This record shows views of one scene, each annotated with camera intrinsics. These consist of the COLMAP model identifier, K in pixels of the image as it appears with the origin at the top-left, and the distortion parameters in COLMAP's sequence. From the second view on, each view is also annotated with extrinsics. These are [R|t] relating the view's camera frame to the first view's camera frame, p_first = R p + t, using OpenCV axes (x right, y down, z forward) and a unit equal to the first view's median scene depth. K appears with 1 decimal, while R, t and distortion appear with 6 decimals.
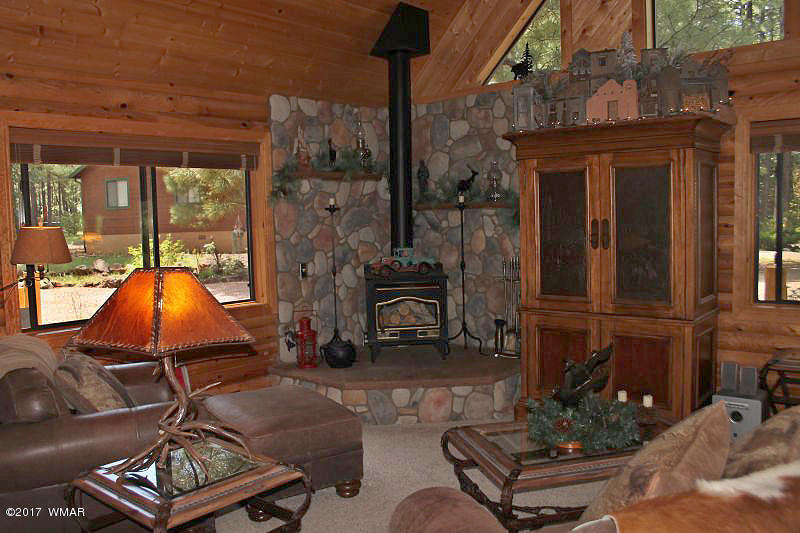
lens RADIAL K [[667.1, 0, 398.4], [0, 667.1, 272.3], [0, 0, 1]] dist [-0.152496, 0.098813]
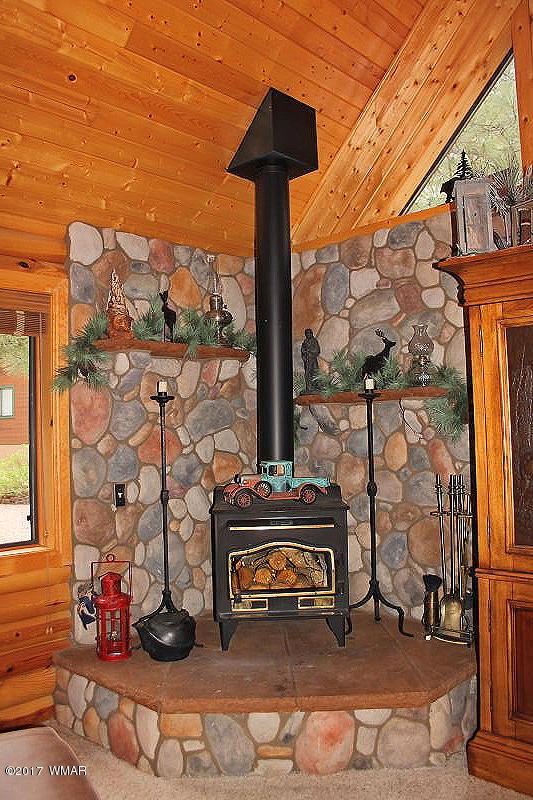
lens RADIAL K [[667.1, 0, 265.4], [0, 667.1, 396.8], [0, 0, 1]] dist [-0.152496, 0.098813]
pose [[0.998369, -0.001944, -0.057050, 0.032554], [-0.005670, 0.991101, -0.132994, -0.013271], [0.056801, 0.133101, 0.989474, 0.371280]]
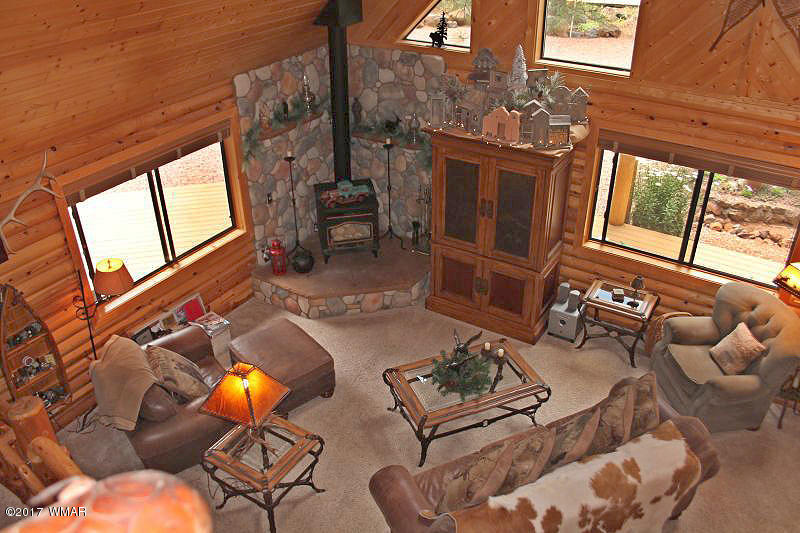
lens RADIAL K [[667.1, 0, 404.7], [0, 667.1, 262.2], [0, 0, 1]] dist [-0.152496, 0.098813]
pose [[0.990643, -0.051427, 0.126417, -0.049571], [-0.009525, 0.897976, 0.439941, -0.470076], [-0.136145, -0.437029, 0.889084, -0.259034]]
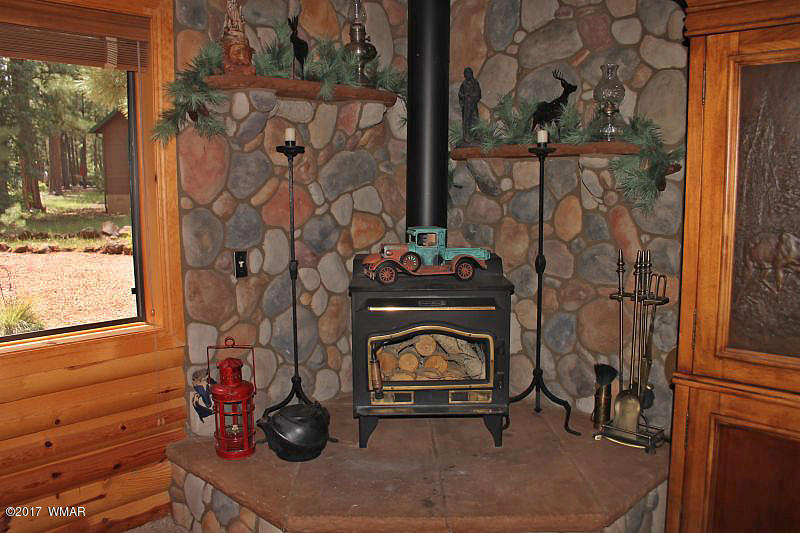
lens RADIAL K [[667.1, 0, 394.8], [0, 667.1, 272.4], [0, 0, 1]] dist [-0.152496, 0.098813]
pose [[0.997094, 0.029905, -0.070062, 0.019101], [-0.026184, 0.998228, 0.053434, -0.028426], [0.071535, -0.051444, 0.996111, 0.476399]]
